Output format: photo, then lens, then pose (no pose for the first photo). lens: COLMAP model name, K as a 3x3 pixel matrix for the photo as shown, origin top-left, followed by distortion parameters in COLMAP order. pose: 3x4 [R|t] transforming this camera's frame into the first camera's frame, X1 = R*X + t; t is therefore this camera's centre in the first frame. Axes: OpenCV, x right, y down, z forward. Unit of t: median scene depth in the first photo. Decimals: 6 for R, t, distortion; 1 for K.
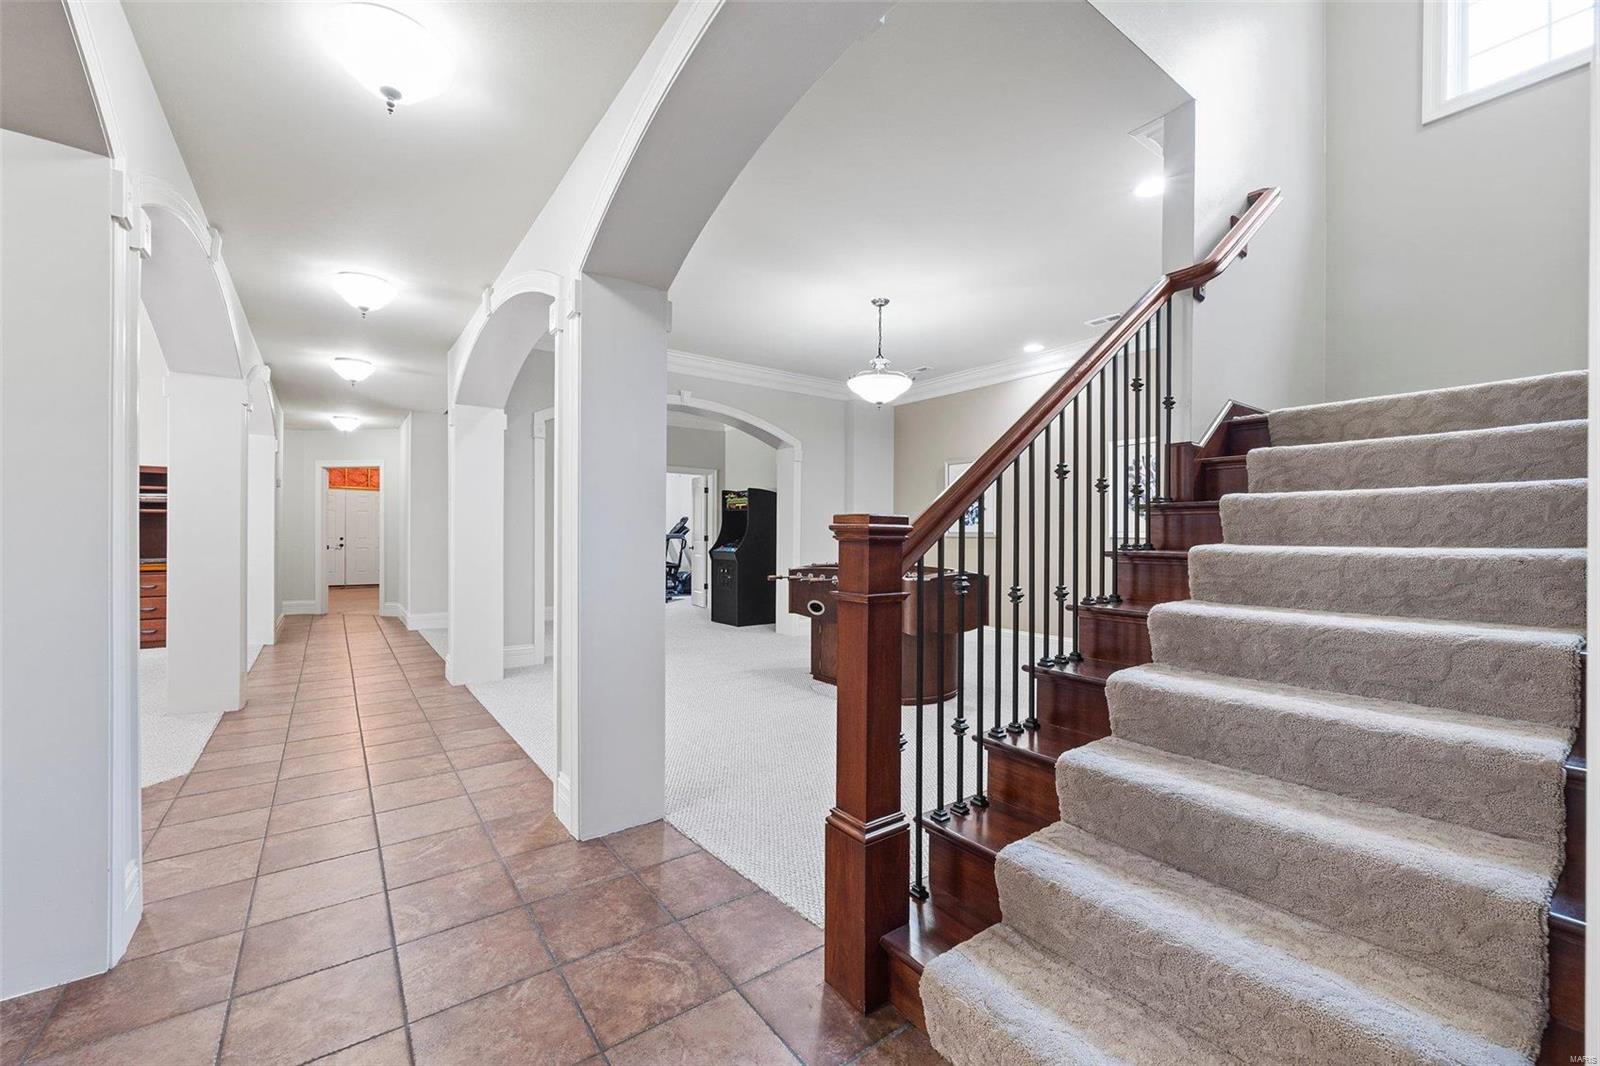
lens RADIAL K [[639.6, 0, 801.4], [0, 639.6, 533.8], [0, 0, 1]] dist [0.001579, 0.000078]
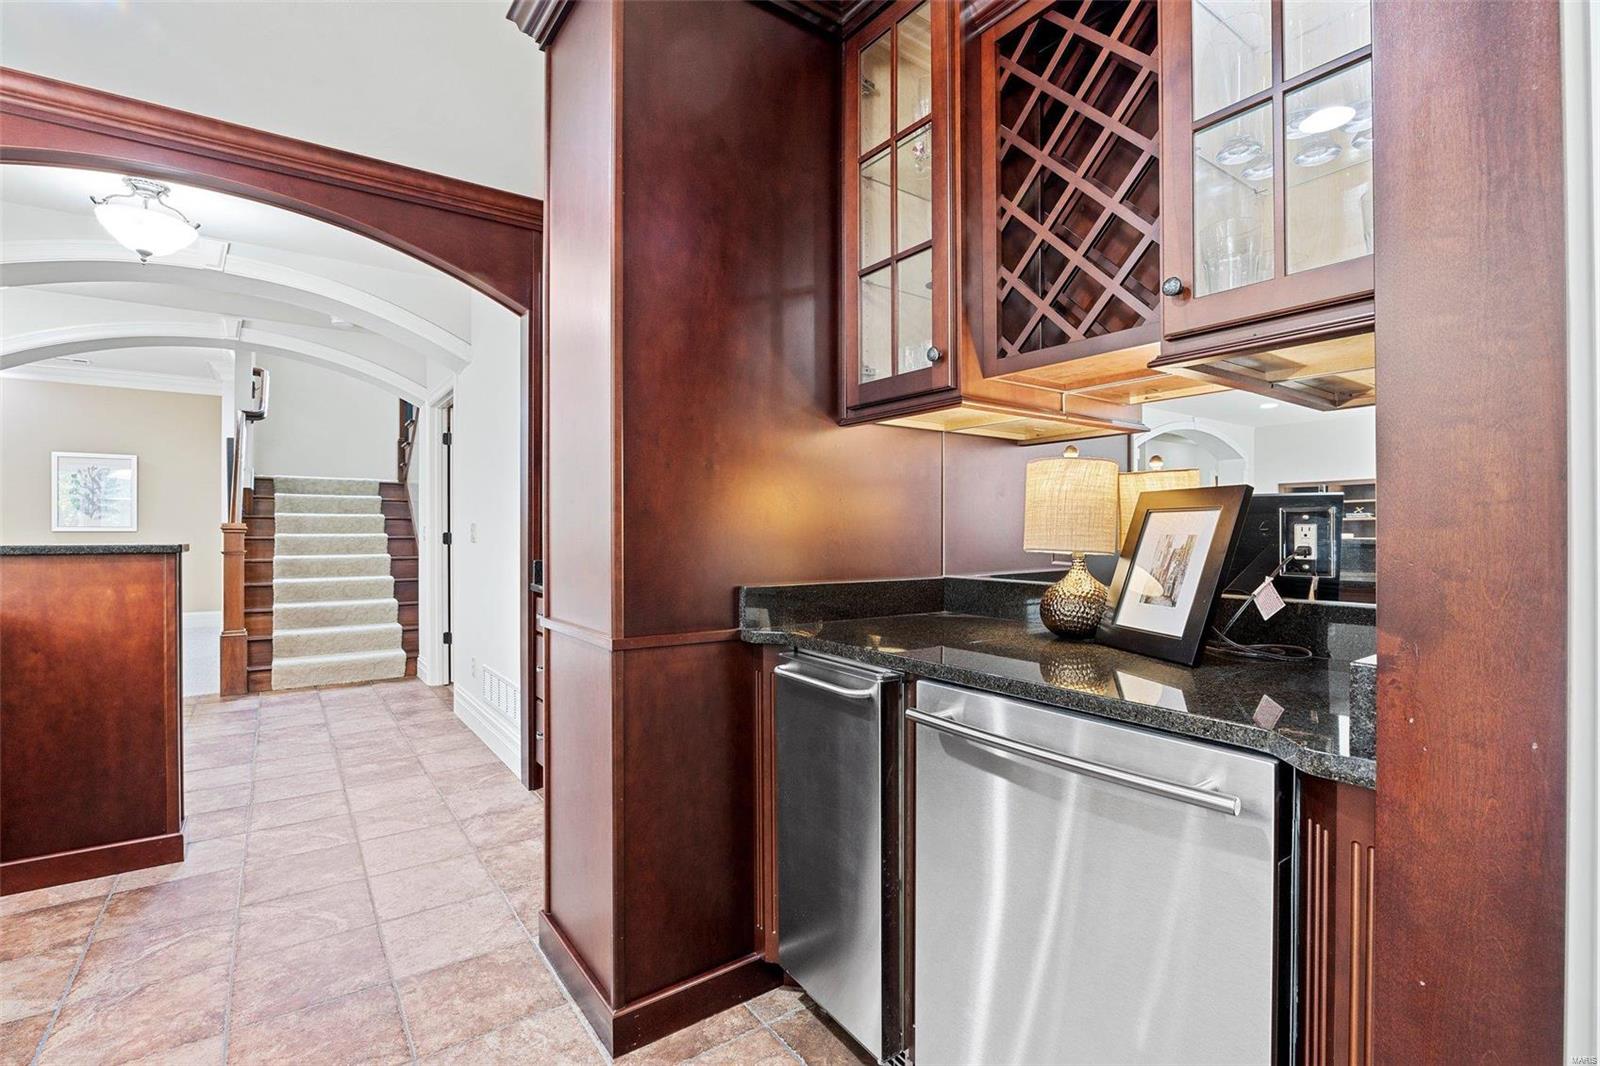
lens RADIAL K [[750.8, 0, 802.9], [0, 750.8, 533.7], [0, 0, 1]] dist [-0.002396, -0.000104]
pose [[0.017929, -0.003876, 0.999832, -2.388662], [0.001176, 0.999992, 0.003856, 0.008461], [-0.999839, 0.001106, 0.017934, -1.170719]]
